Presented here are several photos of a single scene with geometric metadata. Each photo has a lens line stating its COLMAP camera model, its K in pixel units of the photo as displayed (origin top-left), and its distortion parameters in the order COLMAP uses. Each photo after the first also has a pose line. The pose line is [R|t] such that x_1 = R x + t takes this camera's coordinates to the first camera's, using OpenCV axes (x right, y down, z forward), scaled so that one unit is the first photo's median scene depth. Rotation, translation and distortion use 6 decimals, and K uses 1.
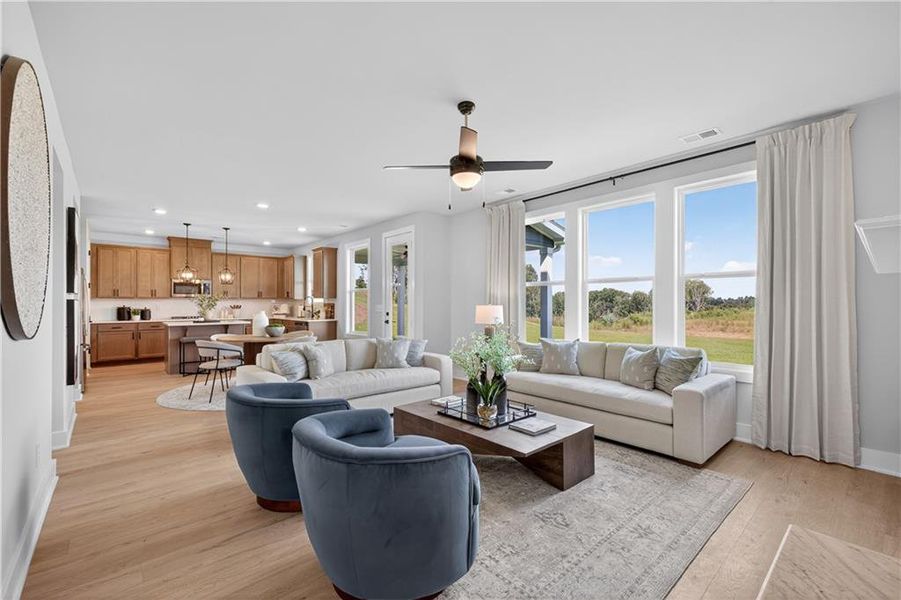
lens RADIAL K [[387.1, 0, 450.5], [0, 387.1, 300.0], [0, 0, 1]] dist [-0.000232, 0.000074]
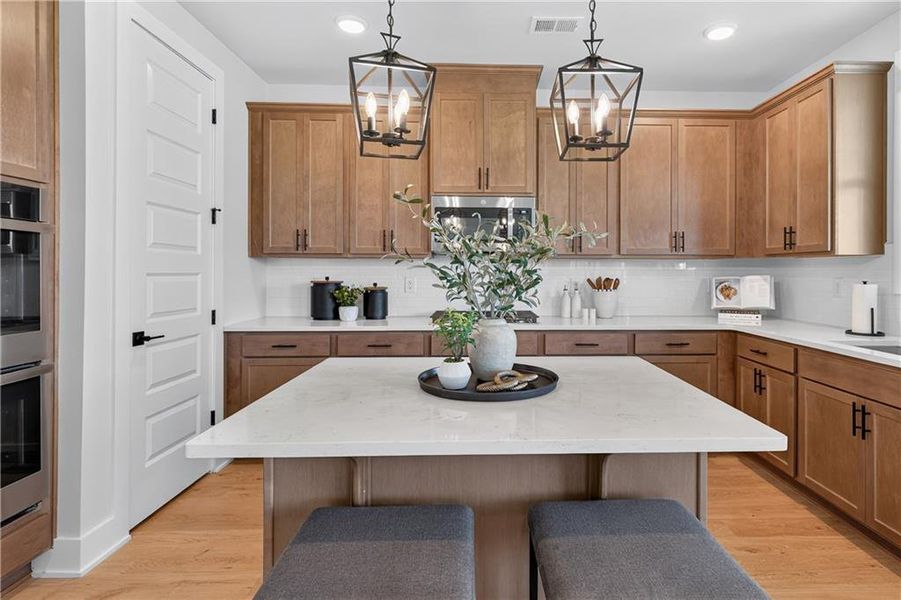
lens RADIAL K [[424.9, 0, 462.4], [0, 424.9, 270.6], [0, 0, 1]] dist [0.000160, -0.000331]
pose [[0.773541, 0.003321, -0.633738, -1.102824], [0.001749, 0.999971, 0.007376, 0.011327], [0.633744, -0.006814, 0.773513, 1.721677]]
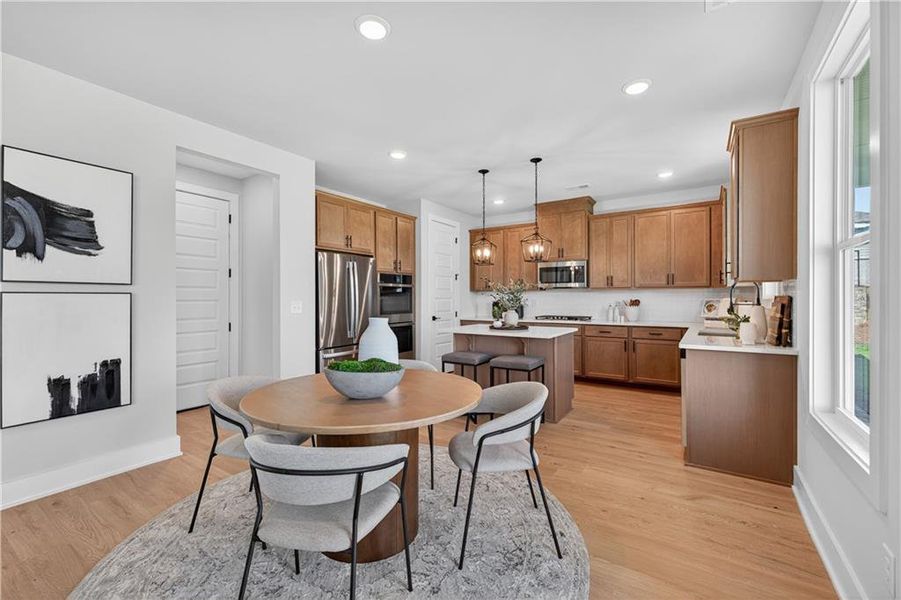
lens RADIAL K [[377.8, 0, 453.6], [0, 377.8, 295.5], [0, 0, 1]] dist [-0.000063, -0.000058]
pose [[0.257565, -0.006640, -0.966238, -0.198059], [0.010353, 0.999938, -0.004112, 0.016501], [0.966205, -0.008945, 0.257618, 1.549594]]
